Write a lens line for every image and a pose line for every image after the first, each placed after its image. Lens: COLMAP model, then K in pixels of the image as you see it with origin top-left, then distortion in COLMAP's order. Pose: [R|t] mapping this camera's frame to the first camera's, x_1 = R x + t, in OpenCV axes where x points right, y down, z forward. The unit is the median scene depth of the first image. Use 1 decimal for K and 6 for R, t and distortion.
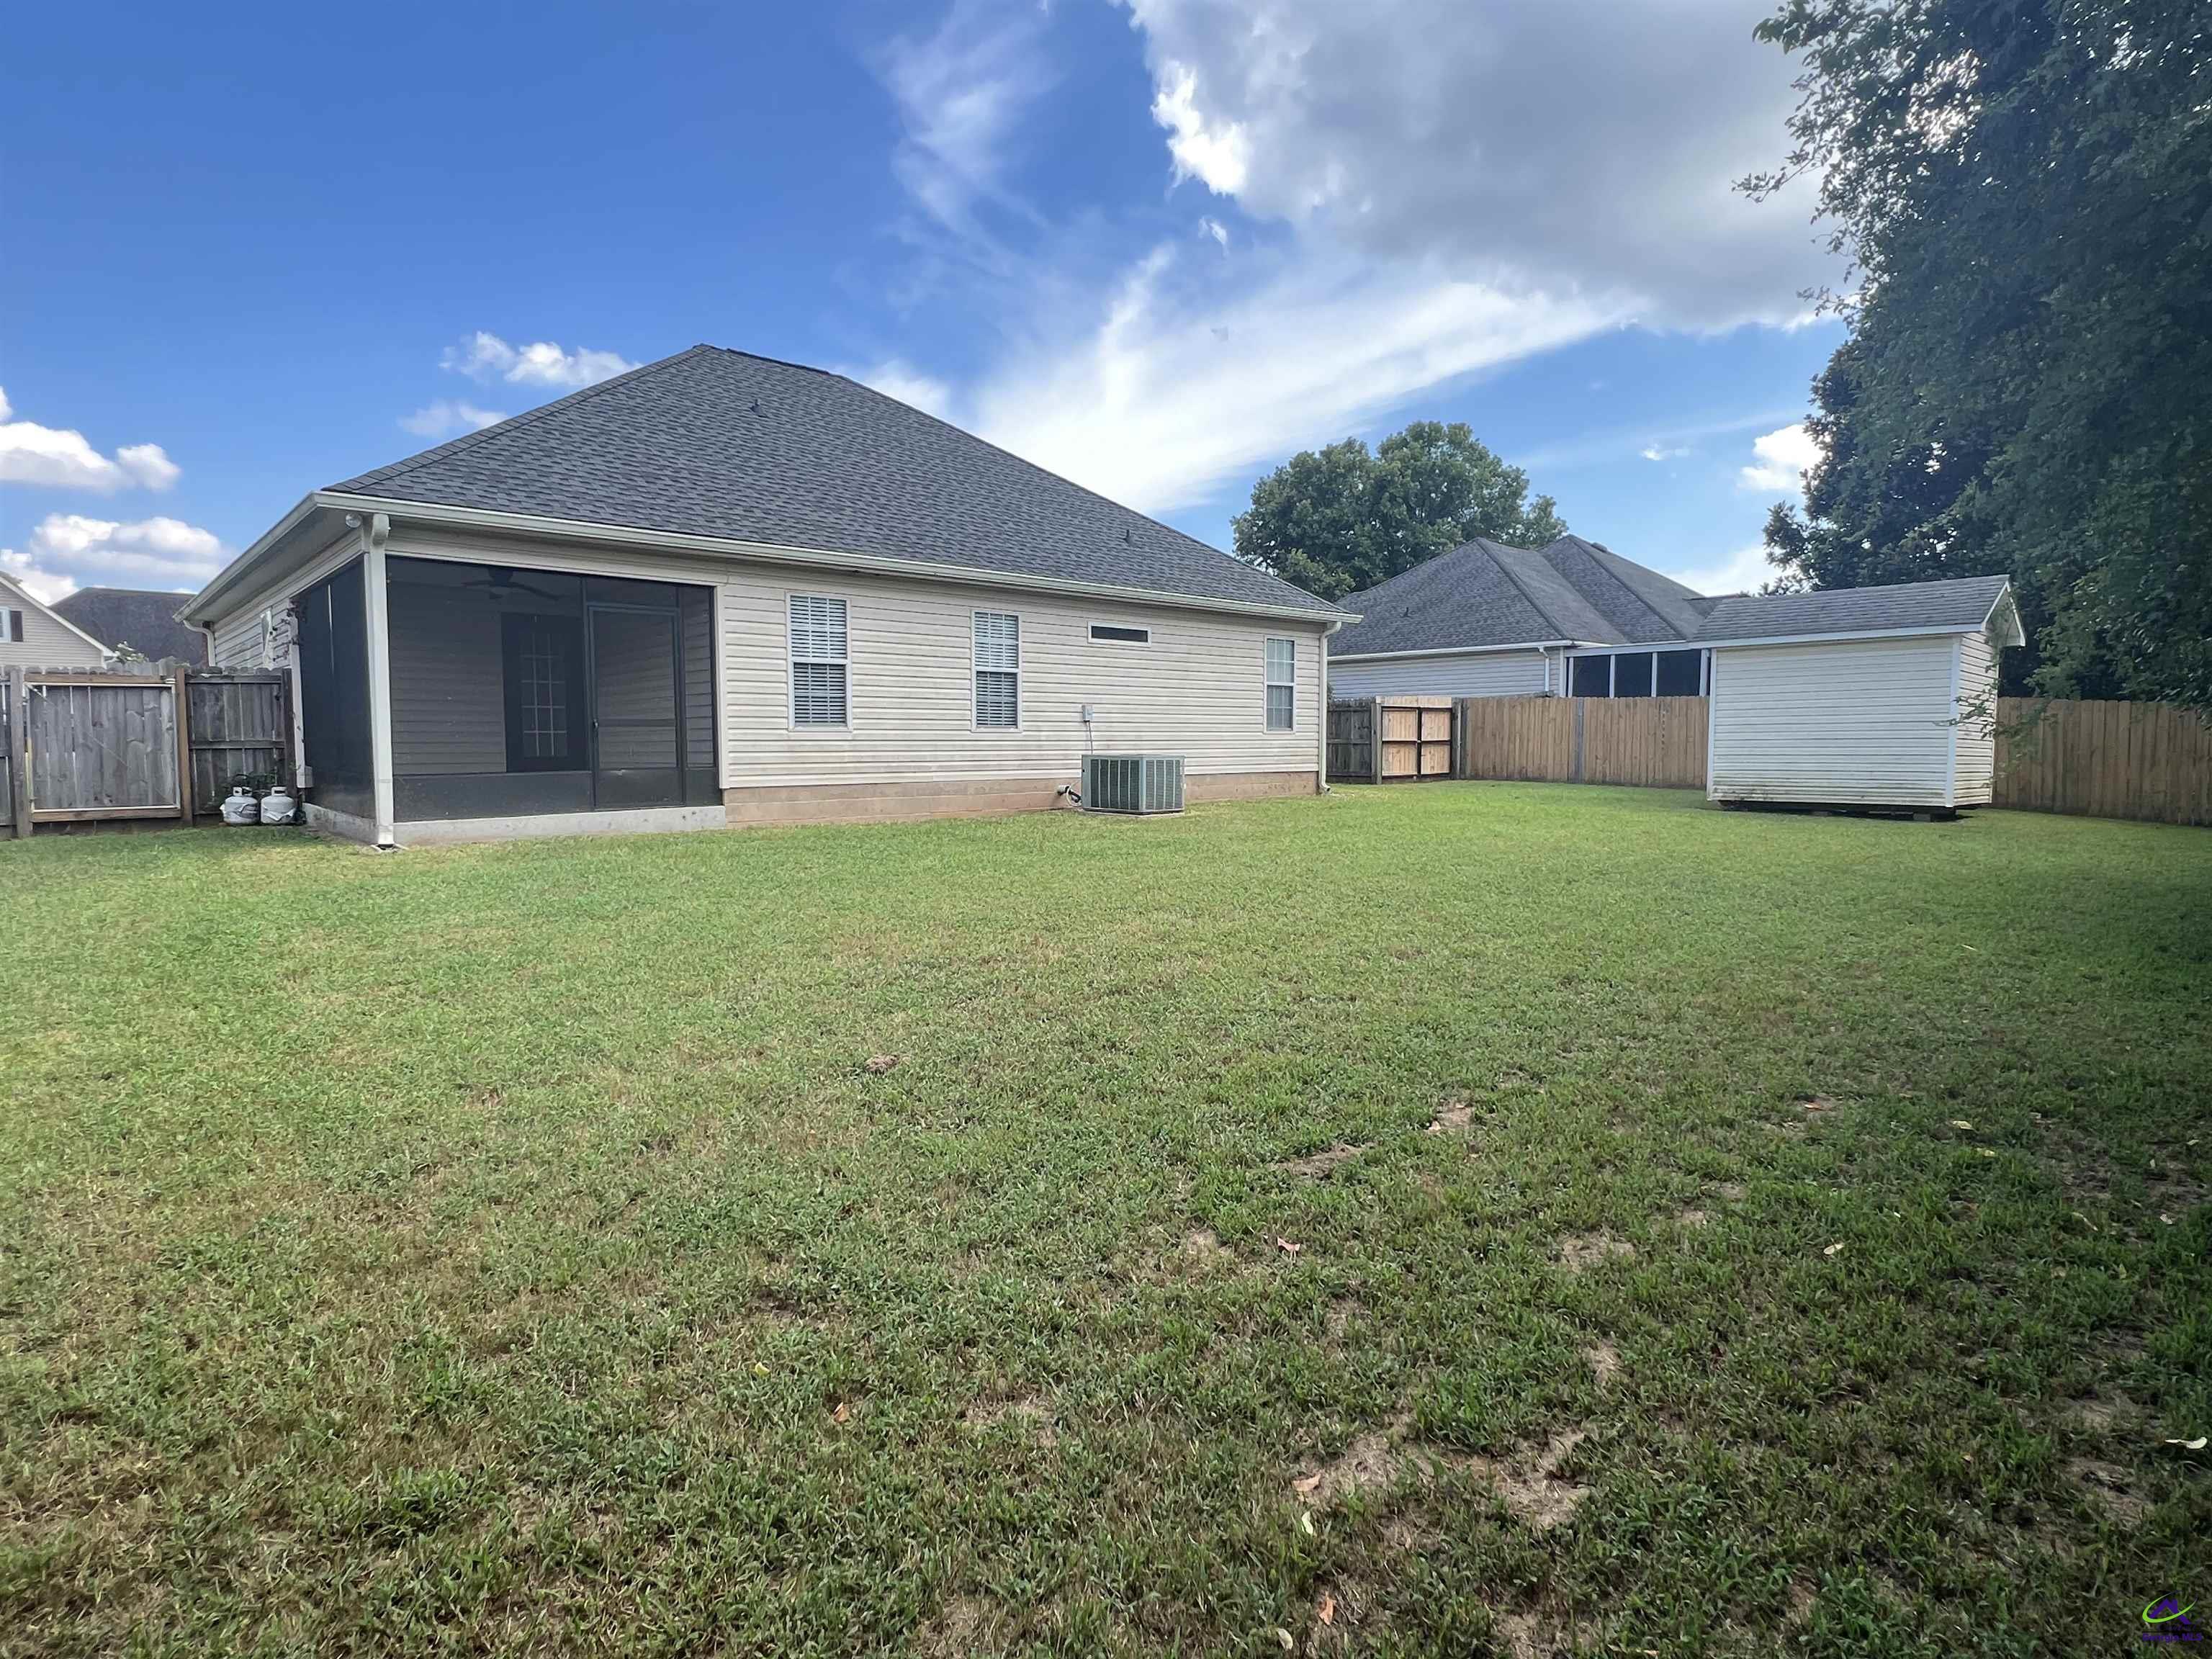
lens RADIAL K [[1157.9, 0, 1106.0], [0, 1157.9, 829.5], [0, 0, 1]] dist [-0.001153, -0.000110]
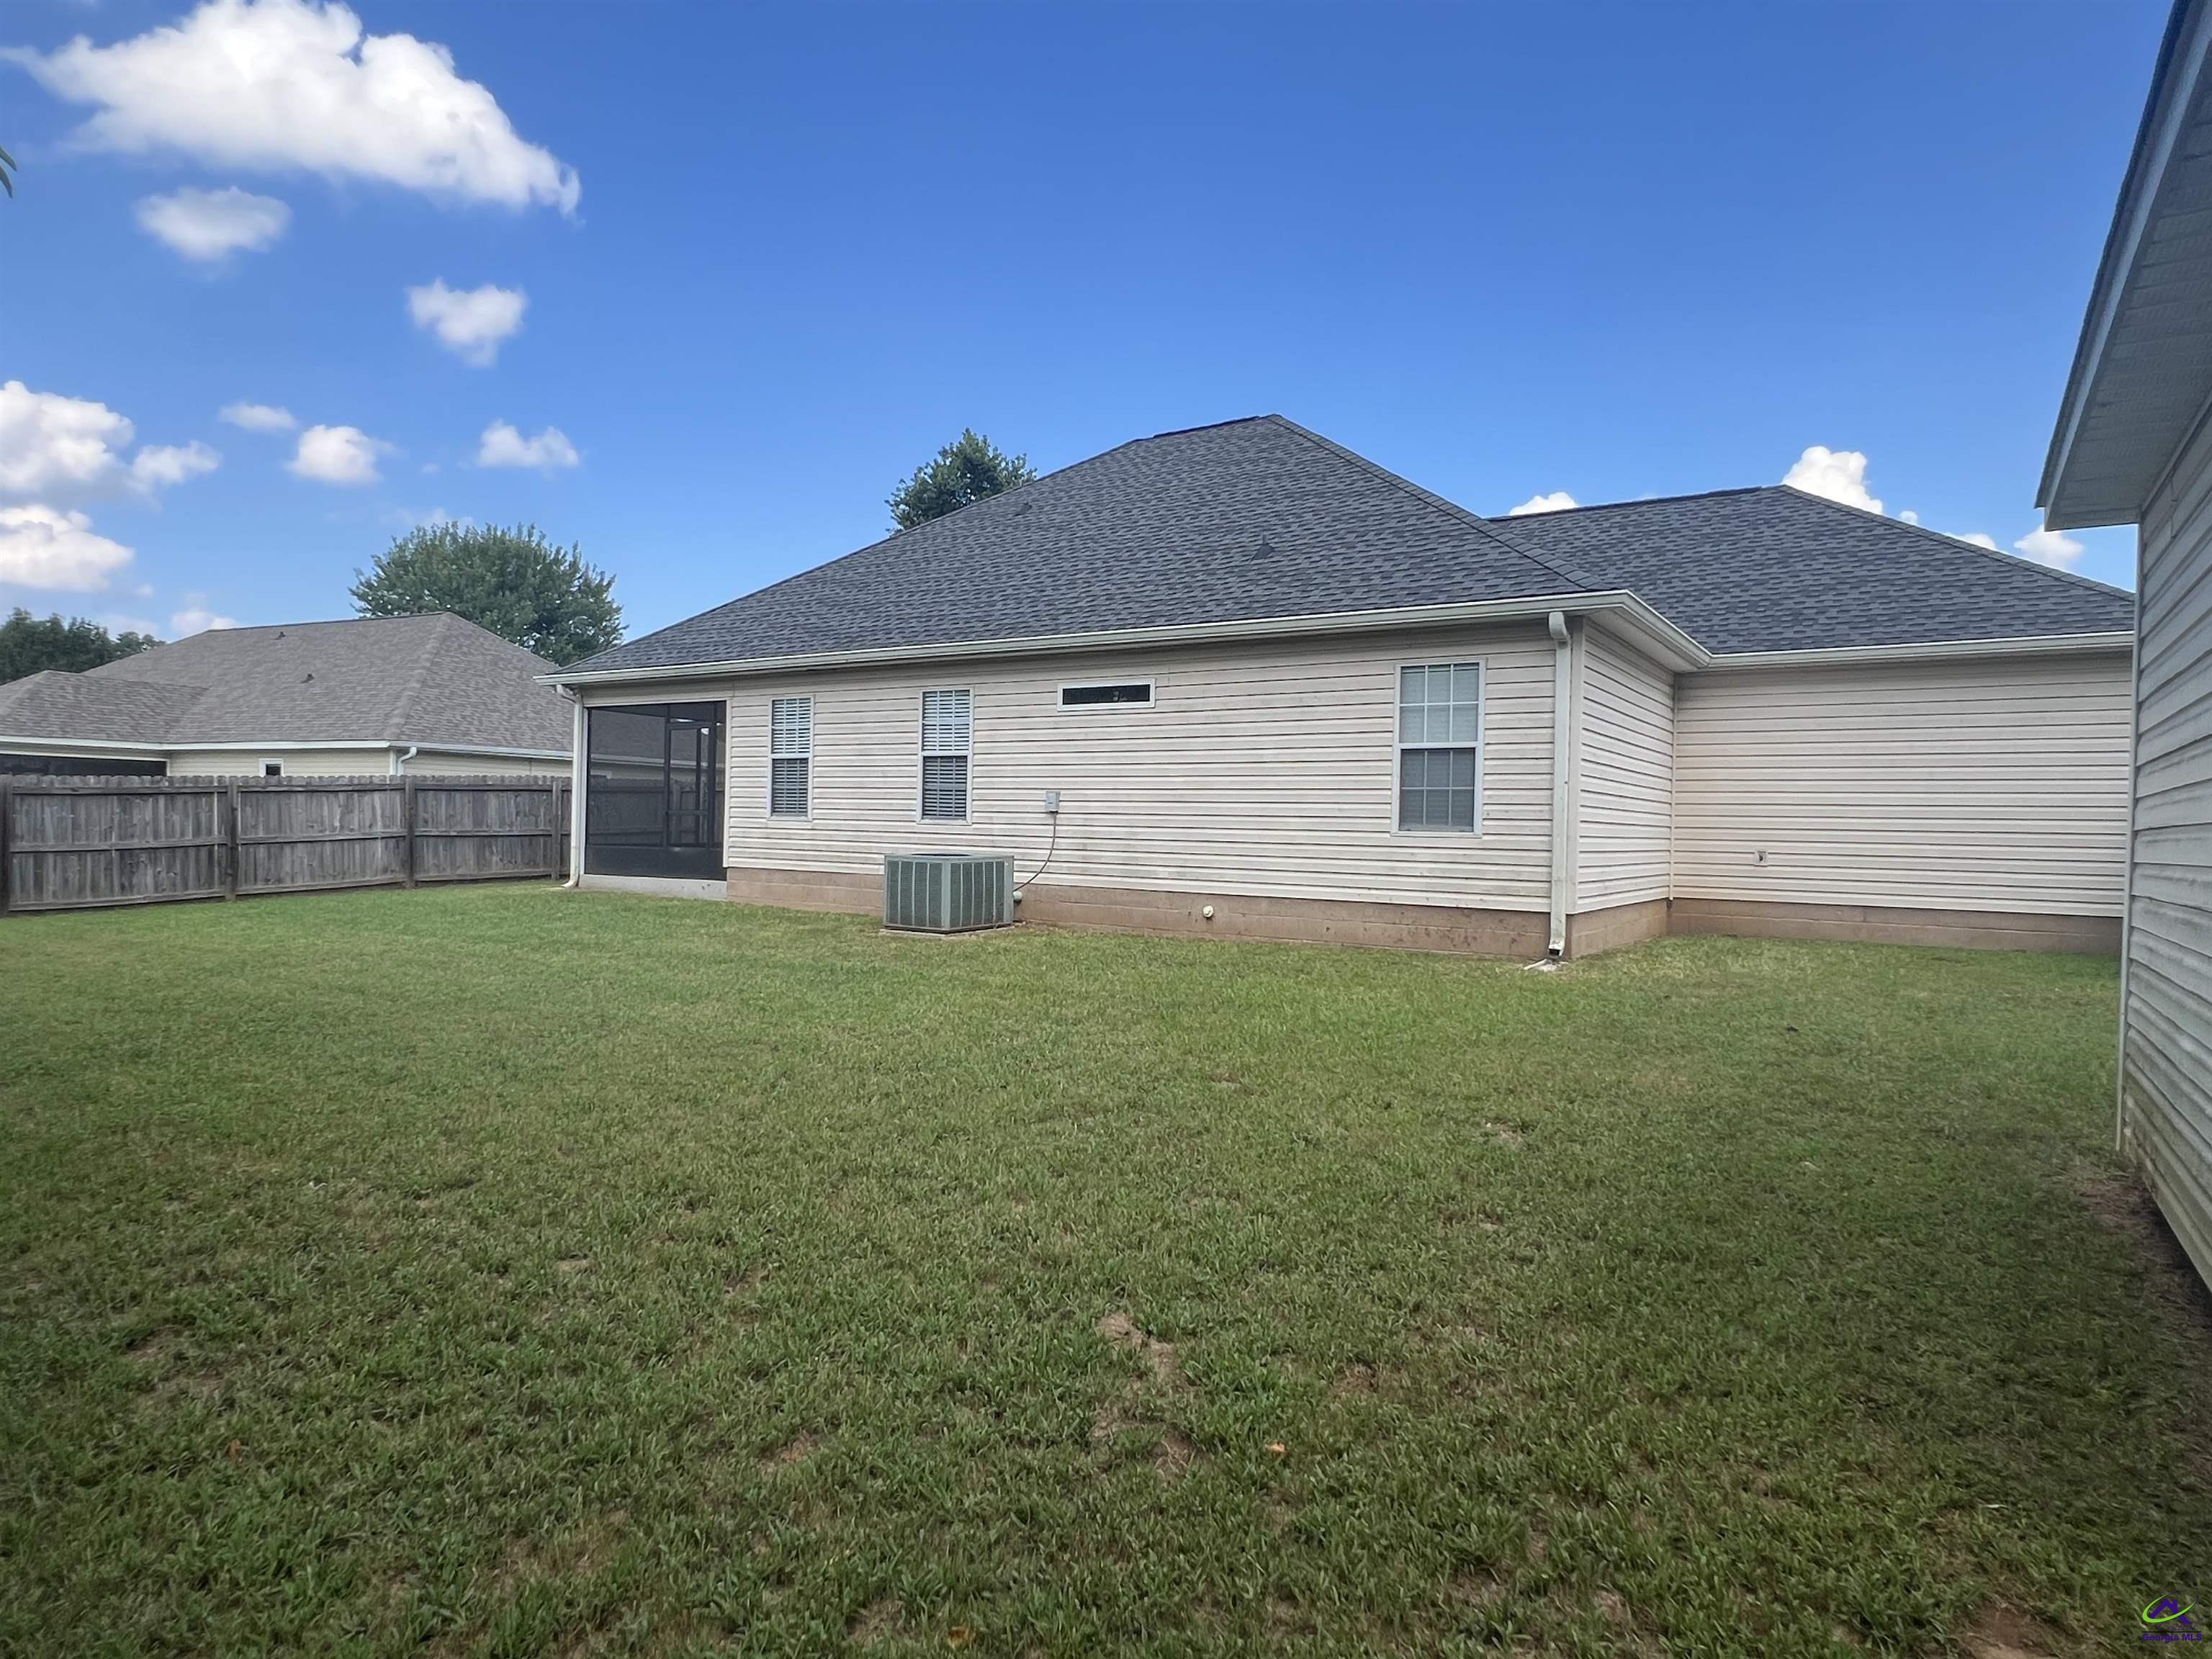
lens RADIAL K [[1259.7, 0, 1106.0], [0, 1259.7, 829.5], [0, 0, 1]] dist [-0.001850, -0.000190]
pose [[0.238721, 0.007420, -0.971060, 0.864563], [-0.099470, 0.994898, -0.016851, -0.076761], [0.965980, 0.100614, 0.238241, 0.895444]]
